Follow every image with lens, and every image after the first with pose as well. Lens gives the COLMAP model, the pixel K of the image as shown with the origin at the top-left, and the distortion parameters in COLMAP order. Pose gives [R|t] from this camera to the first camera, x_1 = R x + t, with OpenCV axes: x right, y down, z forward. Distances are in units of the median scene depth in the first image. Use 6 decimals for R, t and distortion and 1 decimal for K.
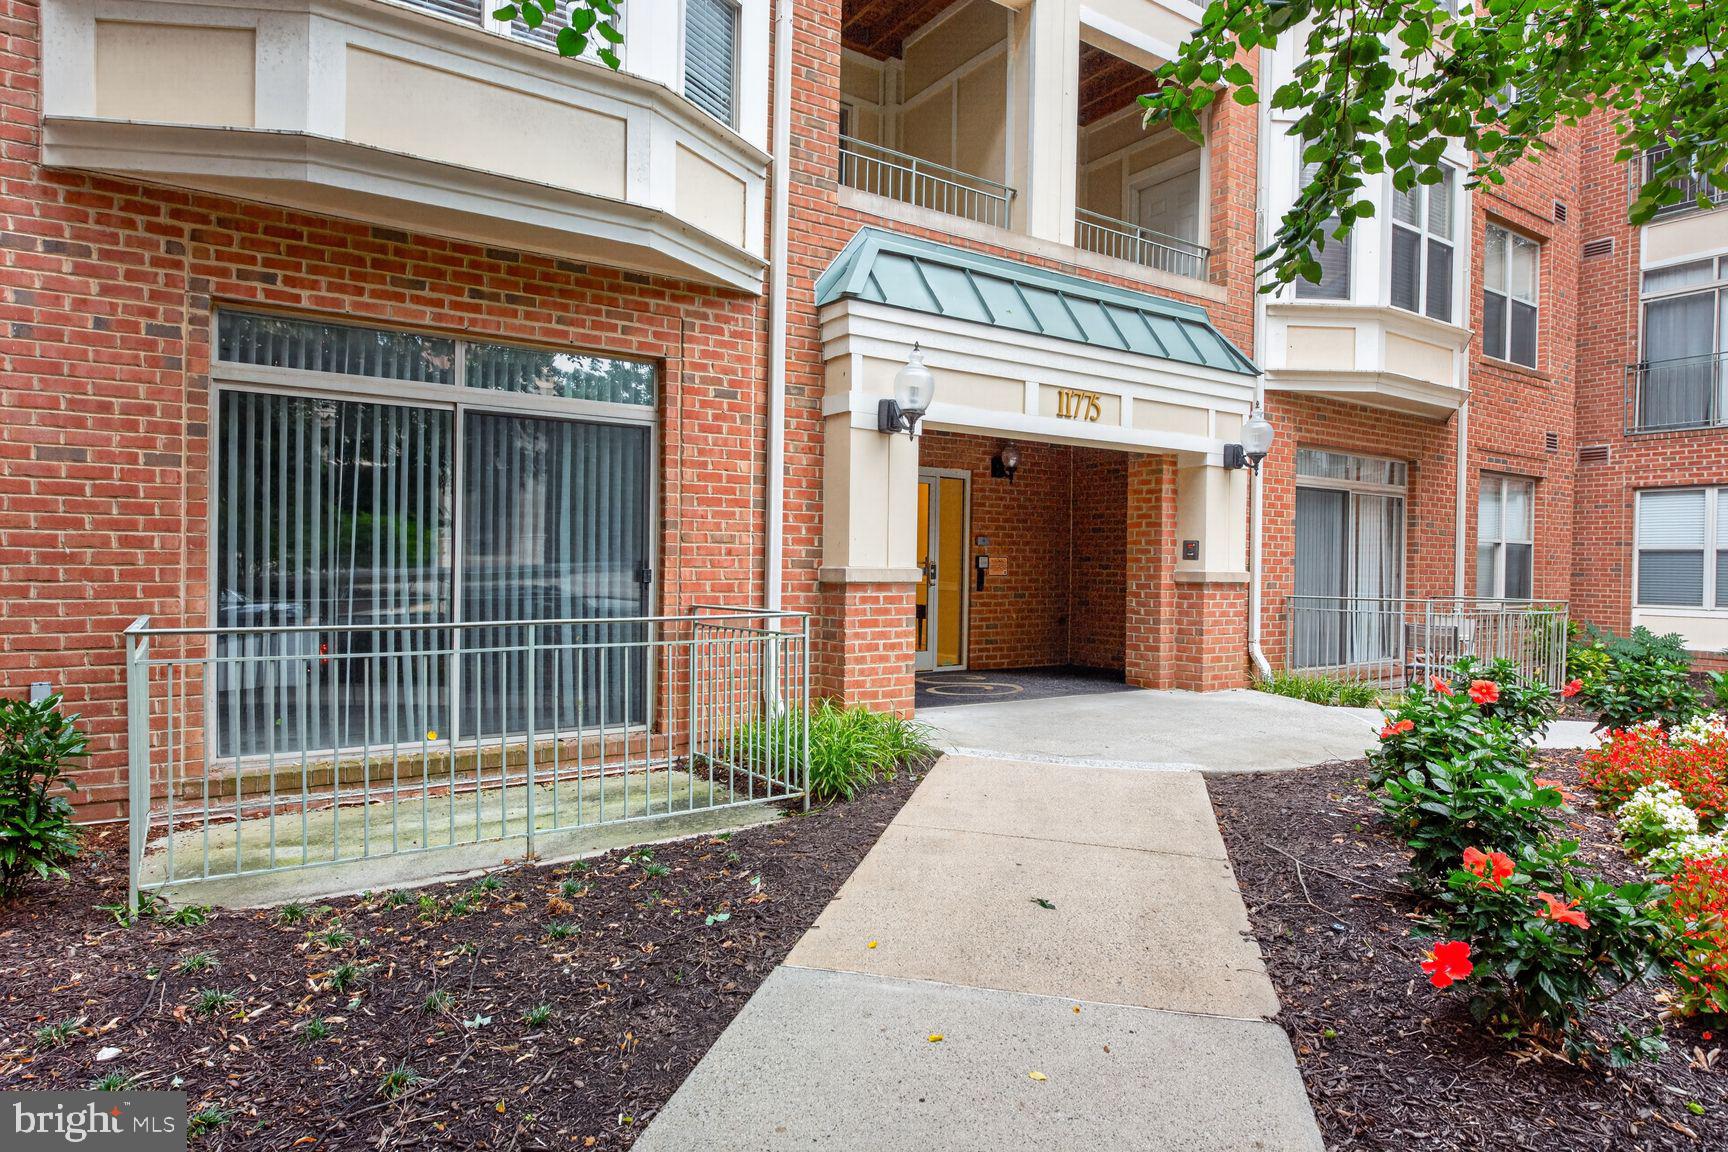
lens RADIAL K [[959.2, 0, 864.0], [0, 959.2, 576.0], [0, 0, 1]] dist [-0.005394, -0.000580]
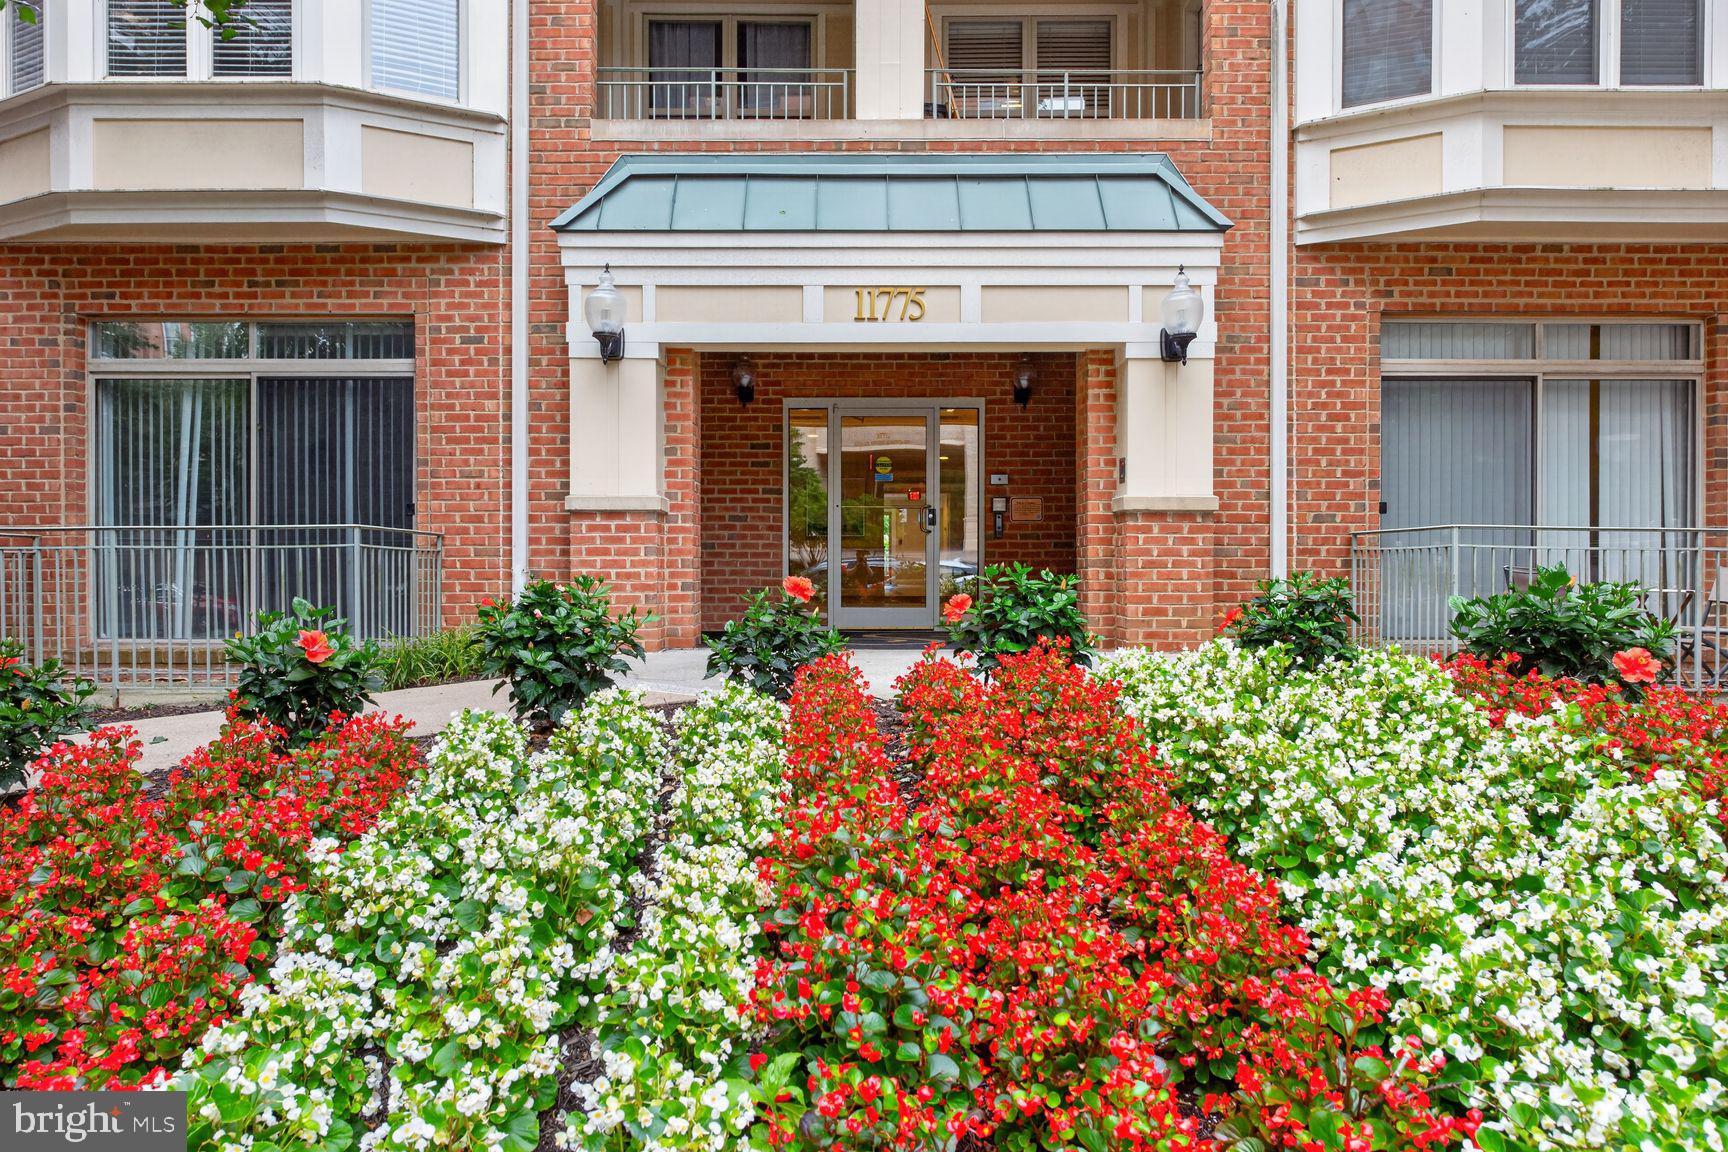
lens RADIAL K [[1123.5, 0, 864.0], [0, 1123.5, 576.0], [0, 0, 1]] dist [-0.001241, -0.001331]
pose [[0.837607, -0.005641, -0.546244, 0.908064], [0.004333, 0.999984, -0.003682, 0.082750], [0.546256, 0.000717, 0.837618, 0.174853]]
